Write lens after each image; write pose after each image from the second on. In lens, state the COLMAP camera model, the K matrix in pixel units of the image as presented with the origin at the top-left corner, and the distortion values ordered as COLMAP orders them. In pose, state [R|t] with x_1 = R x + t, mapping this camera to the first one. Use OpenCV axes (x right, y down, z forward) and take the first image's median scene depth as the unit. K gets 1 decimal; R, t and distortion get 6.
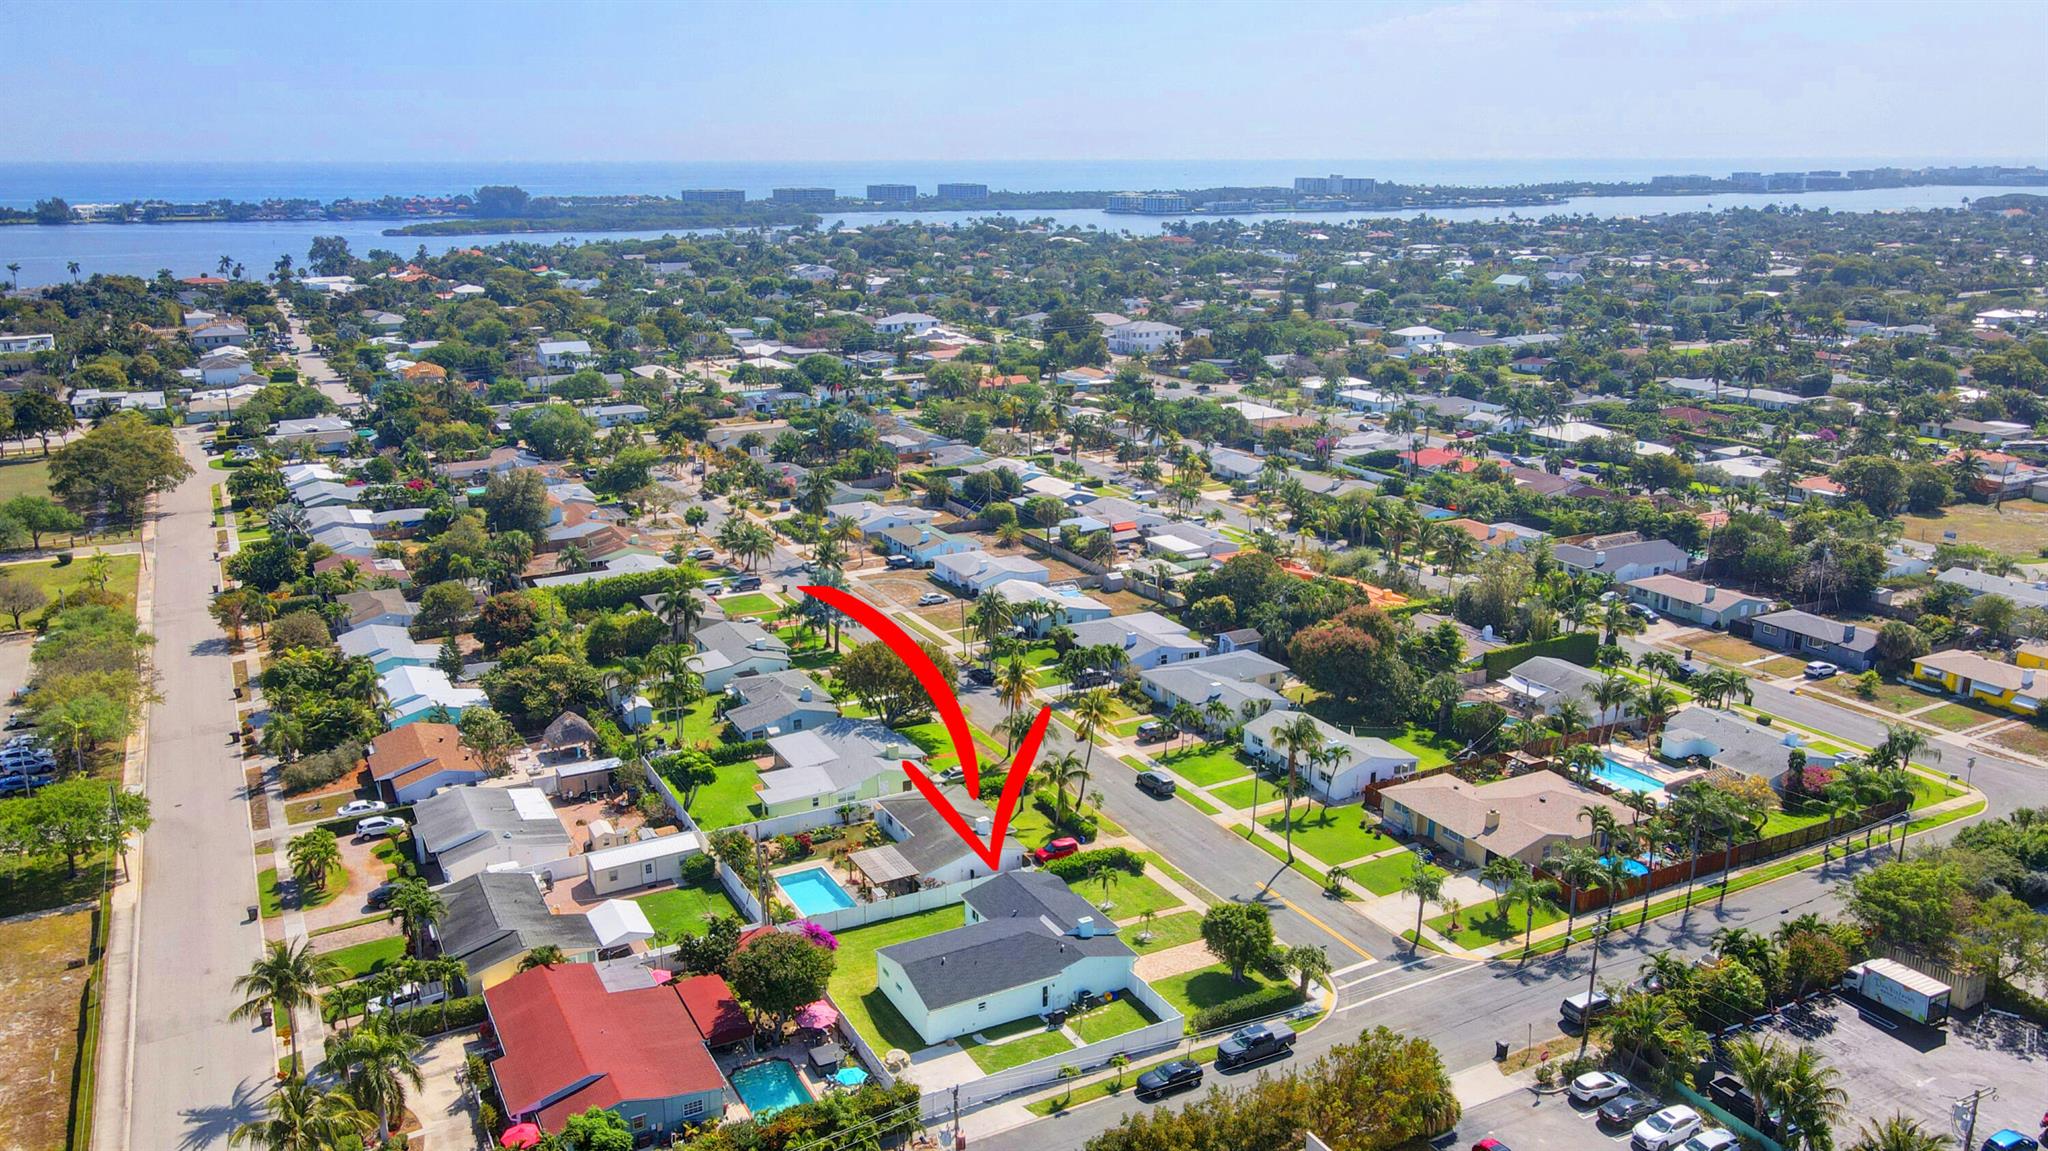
lens RADIAL K [[1518.4, 0, 1009.7], [0, 1518.4, 575.7], [0, 0, 1]] dist [-0.012992, 0.044949]
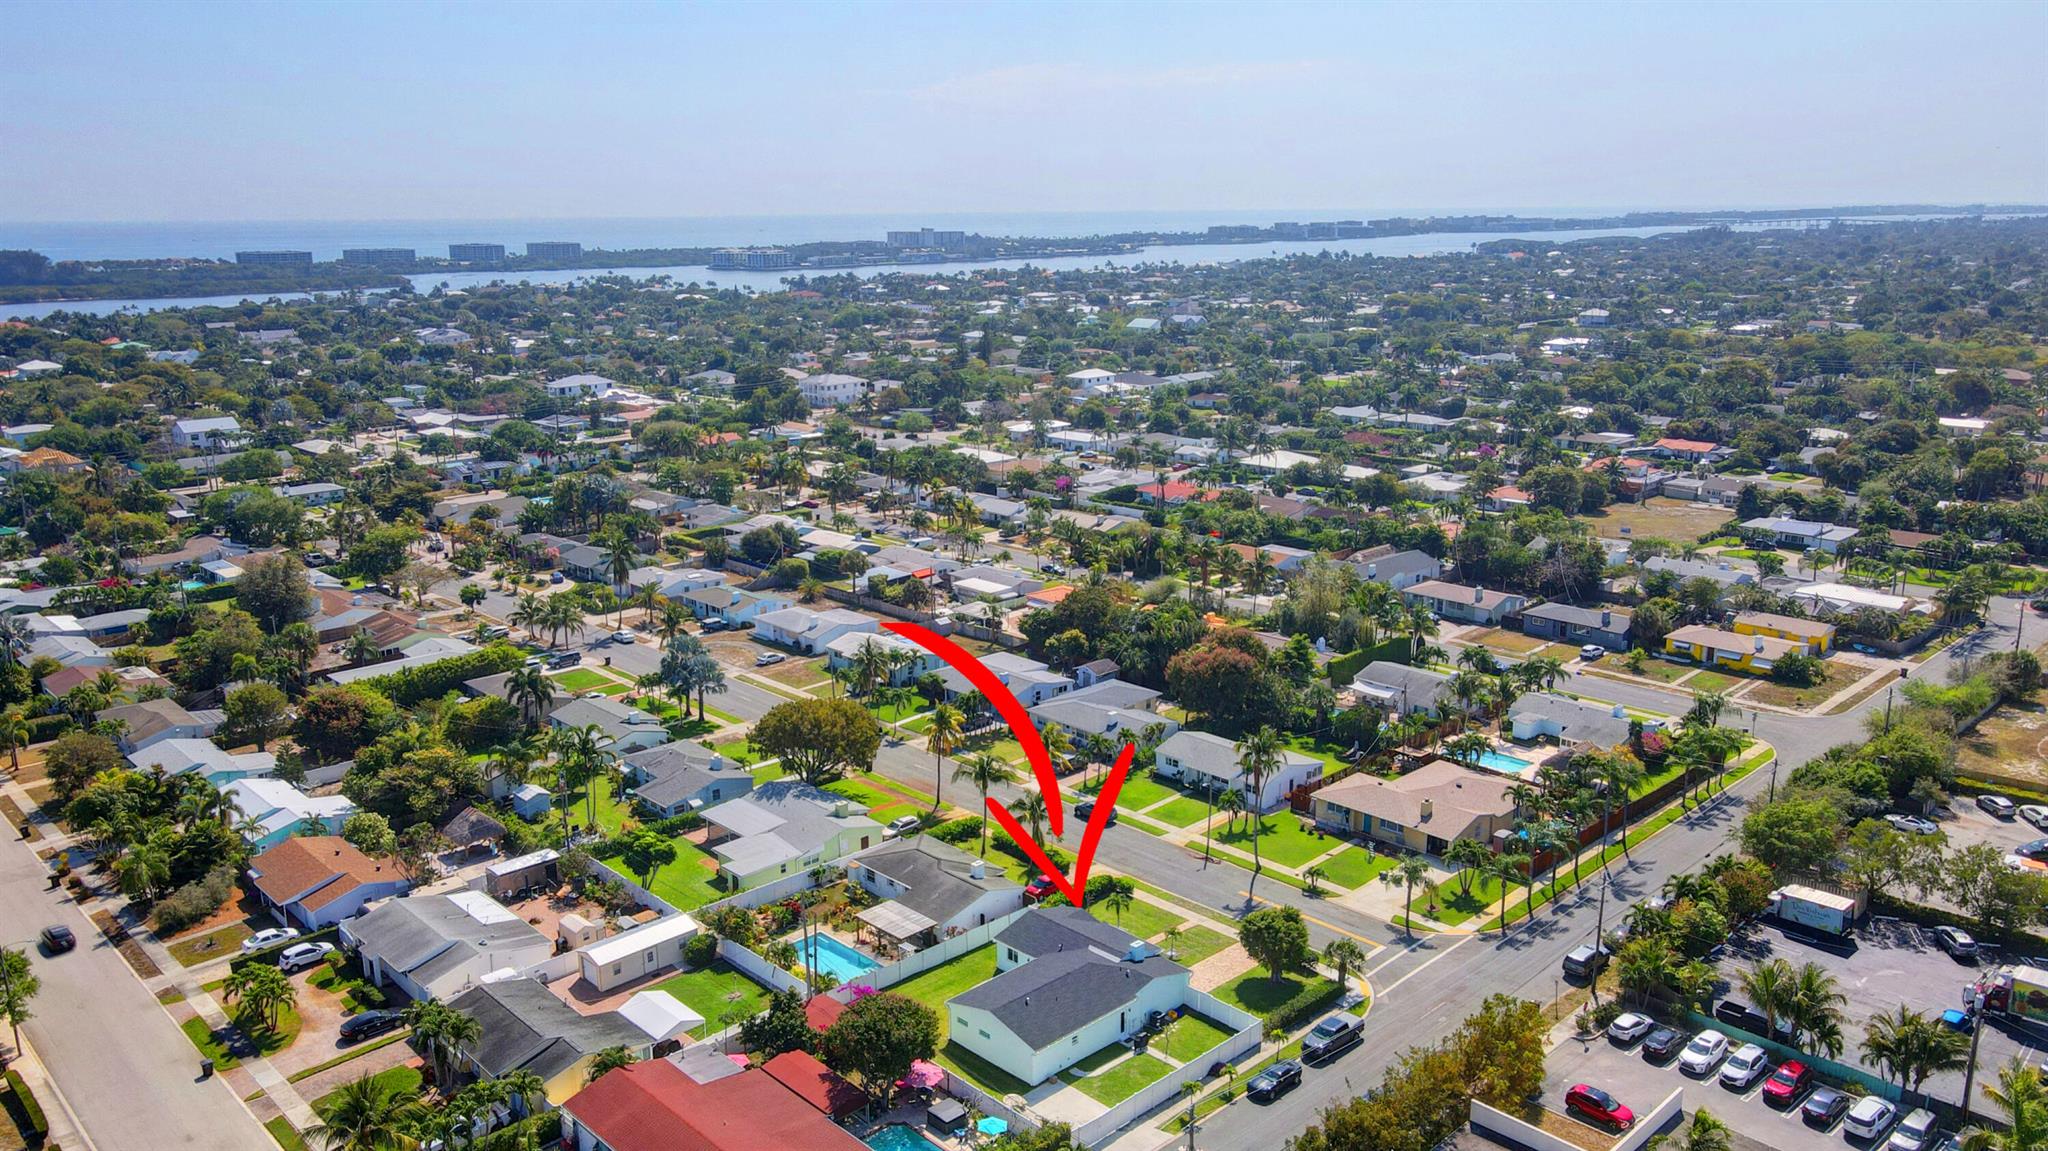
lens RADIAL K [[1518.4, 0, 1009.7], [0, 1518.4, 575.7], [0, 0, 1]] dist [-0.012992, 0.044949]
pose [[0.963129, -0.070681, 0.259589, -0.169173], [0.079514, 0.996553, -0.023672, -0.002777], [-0.257020, 0.043440, 0.965429, 0.010635]]
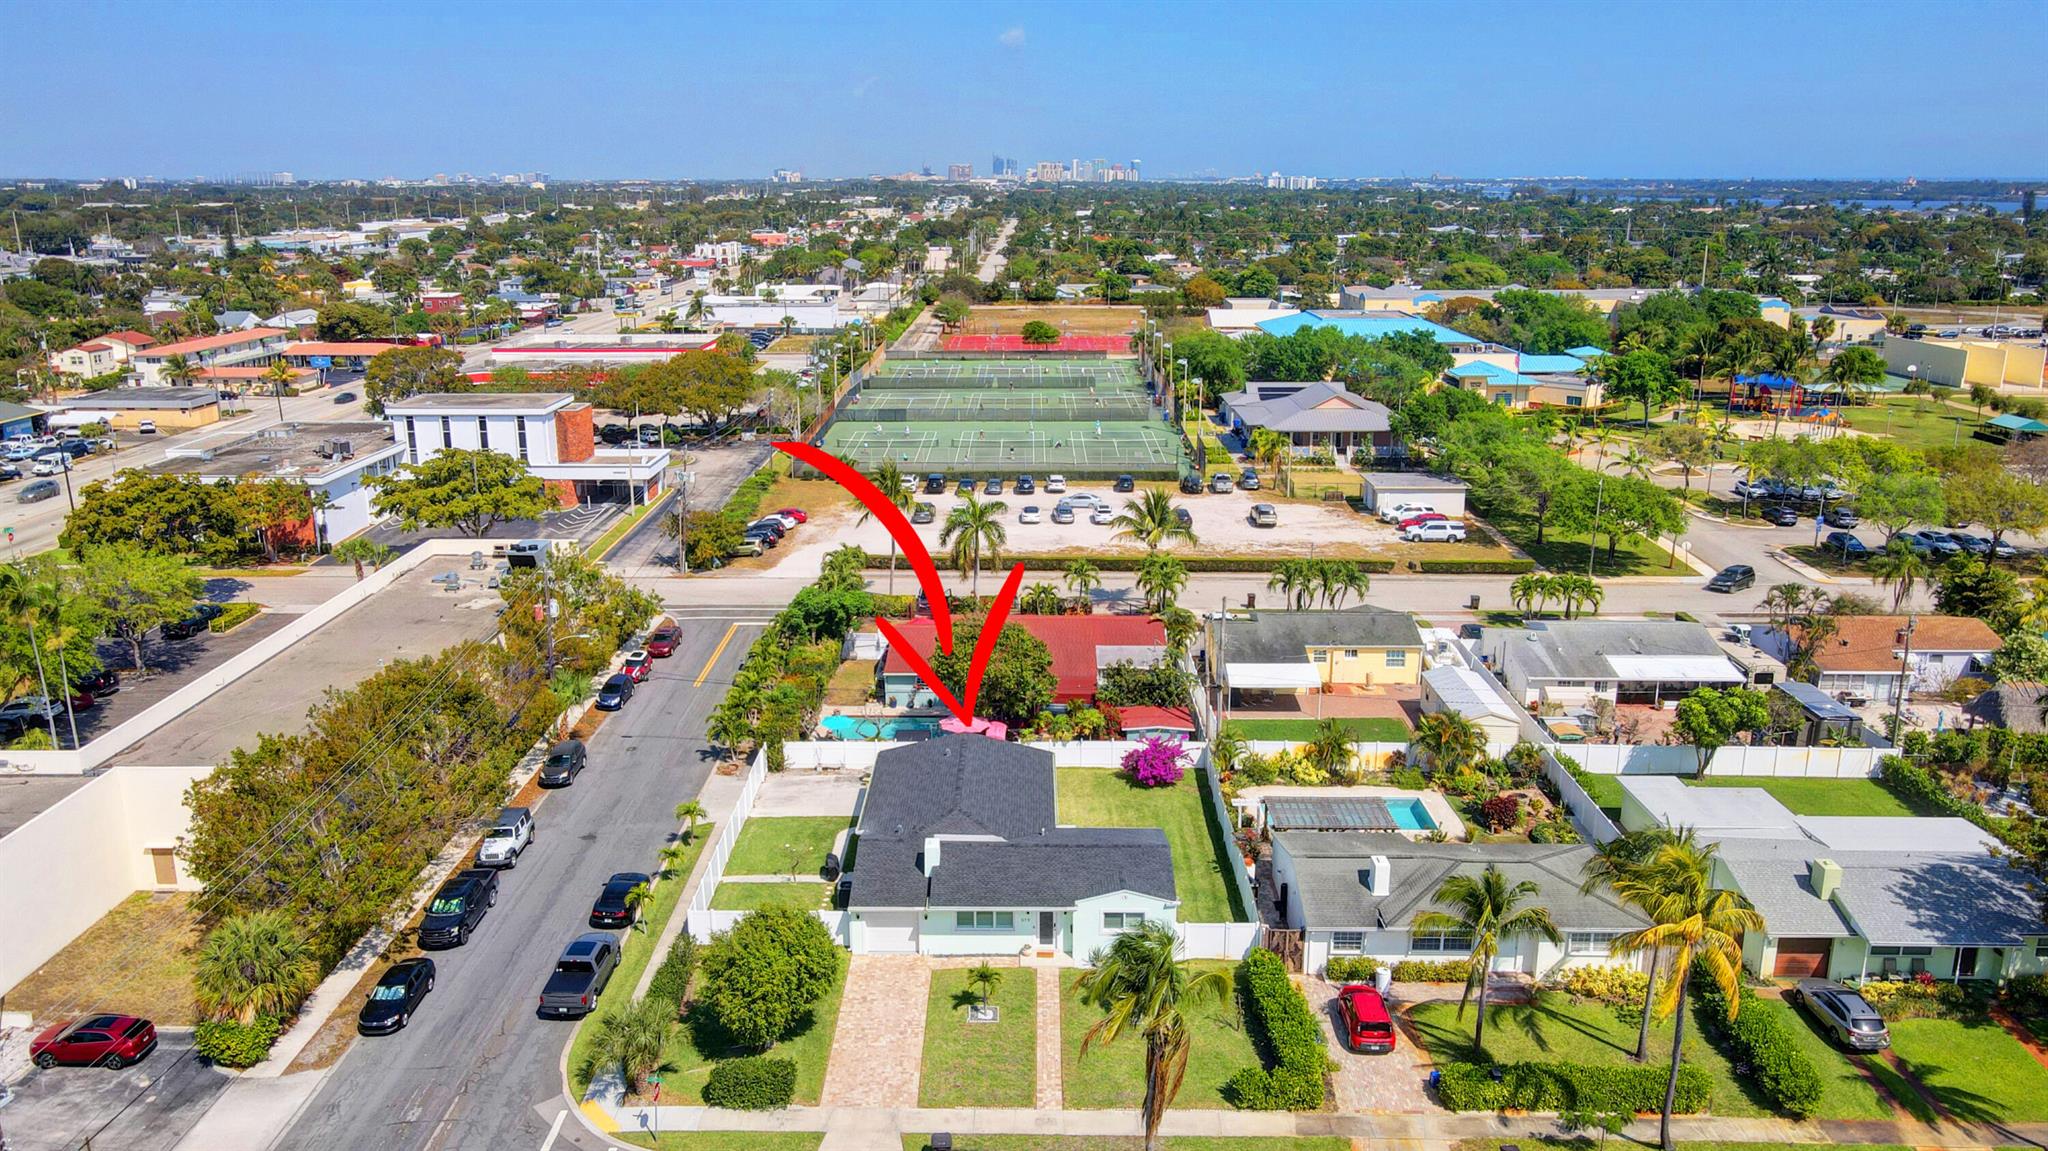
lens RADIAL K [[1518.4, 0, 1009.7], [0, 1518.4, 575.7], [0, 0, 1]] dist [-0.012992, 0.044949]
pose [[-0.482123, 0.227085, -0.846162, 0.309916], [-0.231112, 0.898648, 0.372852, -0.058959], [0.845071, 0.375319, -0.380777, 0.726905]]
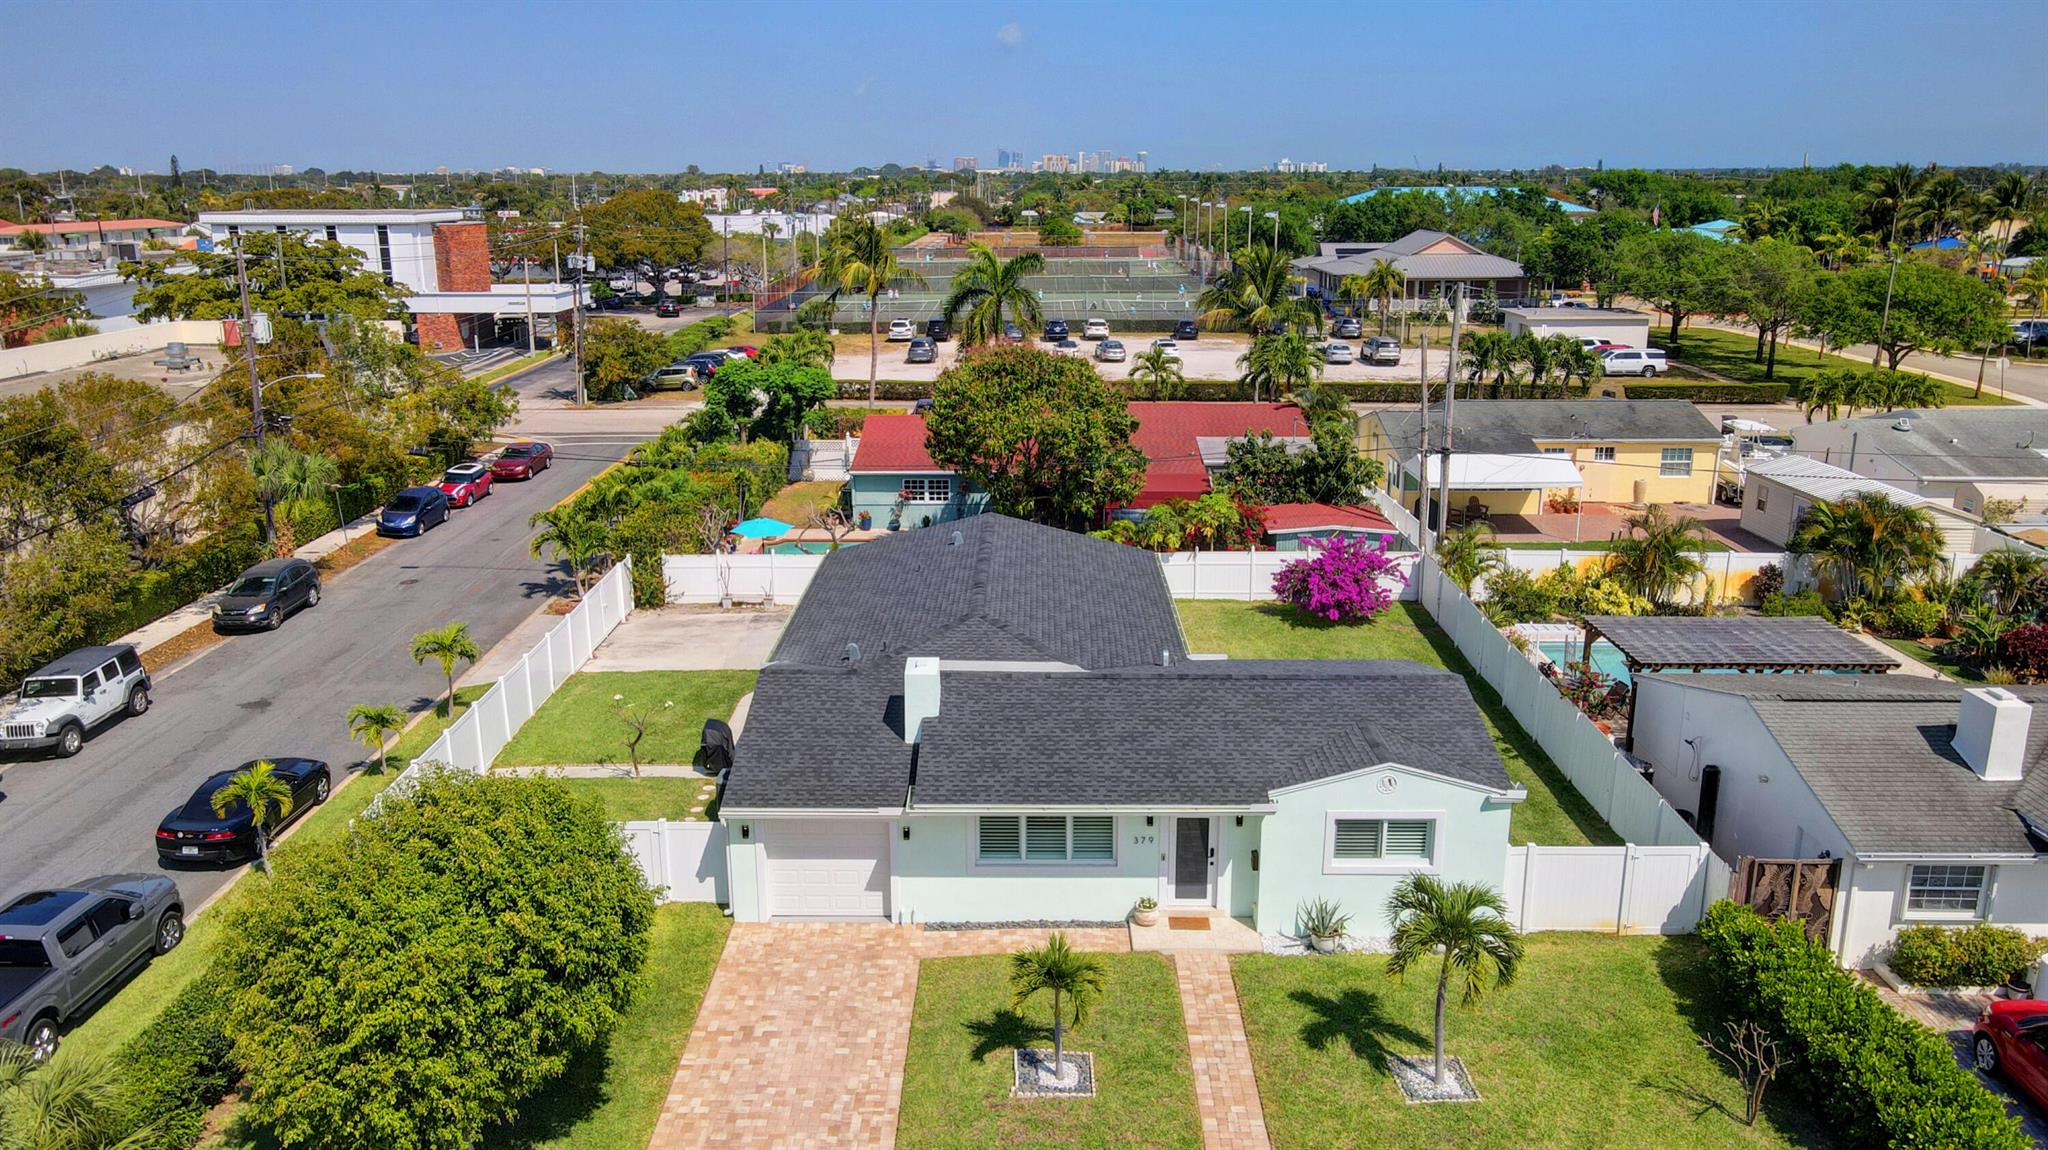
lens RADIAL K [[1518.4, 0, 1009.7], [0, 1518.4, 575.2], [0, 0, 1]] dist [-0.012992, 0.044949]
pose [[-0.485231, 0.229355, -0.843769, 0.153994], [-0.227499, 0.898635, 0.375099, 0.067157], [0.844272, 0.373967, -0.383868, 0.662208]]
